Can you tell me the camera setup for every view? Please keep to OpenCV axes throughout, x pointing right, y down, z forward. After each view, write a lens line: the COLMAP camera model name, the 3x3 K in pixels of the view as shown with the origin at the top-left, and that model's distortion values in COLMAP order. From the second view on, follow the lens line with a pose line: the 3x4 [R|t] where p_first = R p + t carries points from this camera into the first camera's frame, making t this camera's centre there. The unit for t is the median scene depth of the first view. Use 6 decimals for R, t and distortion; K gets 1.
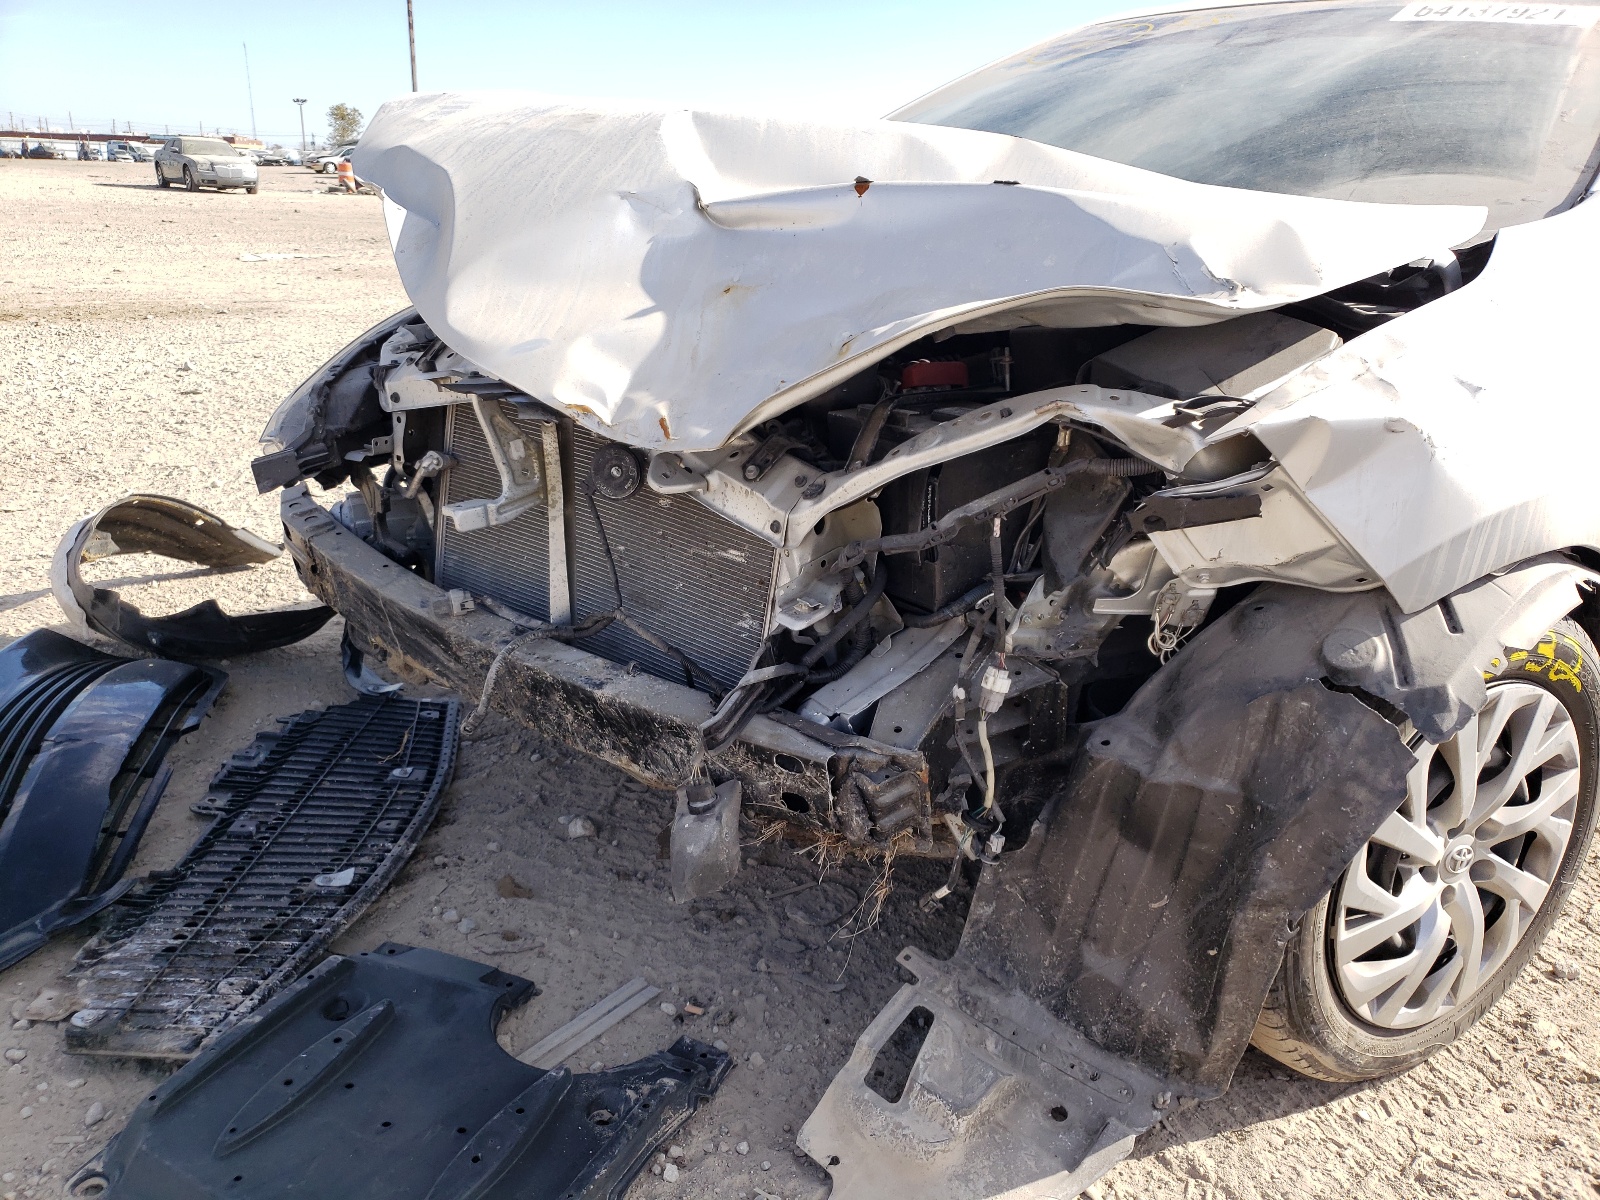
lens RADIAL K [[1257.4, 0, 737.7], [0, 1257.4, 597.9], [0, 0, 1]] dist [0.360219, -0.397709]
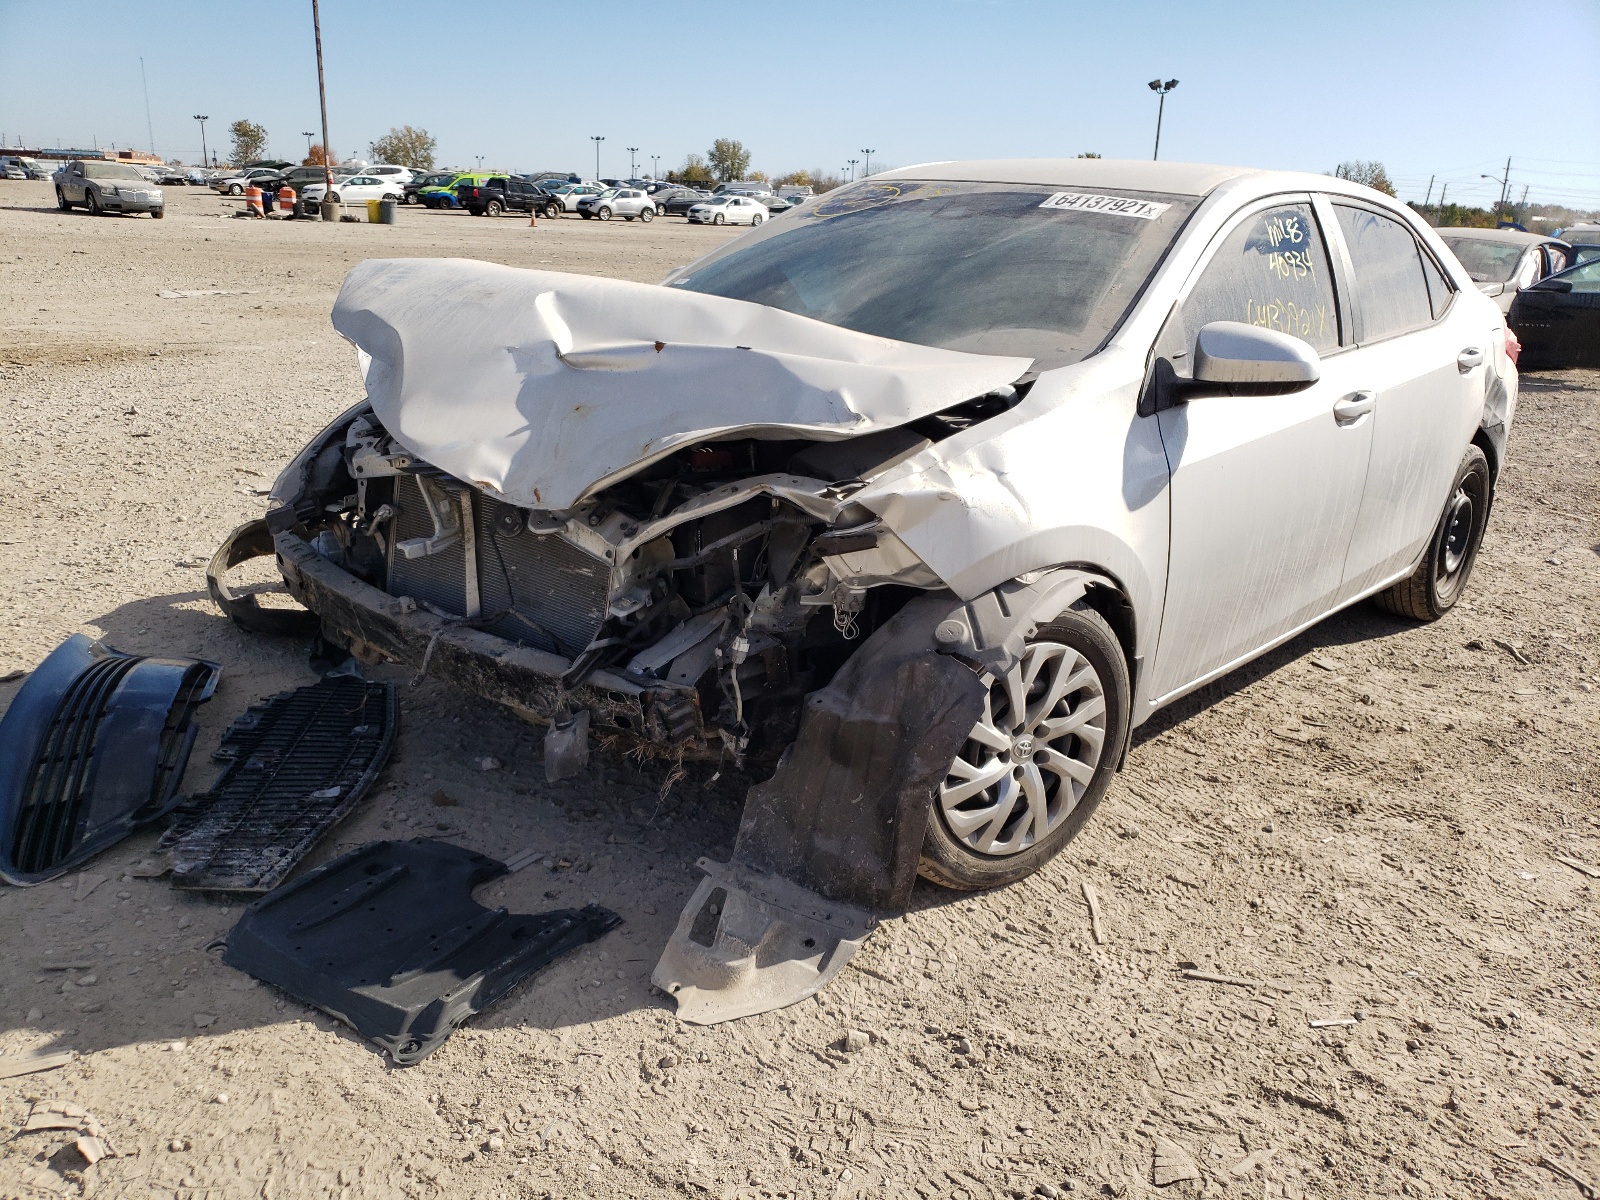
lens RADIAL K [[1257.4, 0, 737.7], [0, 1257.4, 597.9], [0, 0, 1]] dist [0.360219, -0.397709]
pose [[0.998002, -0.013105, 0.061812, 0.086486], [0.013931, 0.999819, -0.012945, 0.021675], [-0.061631, 0.013780, 0.998004, -0.582557]]
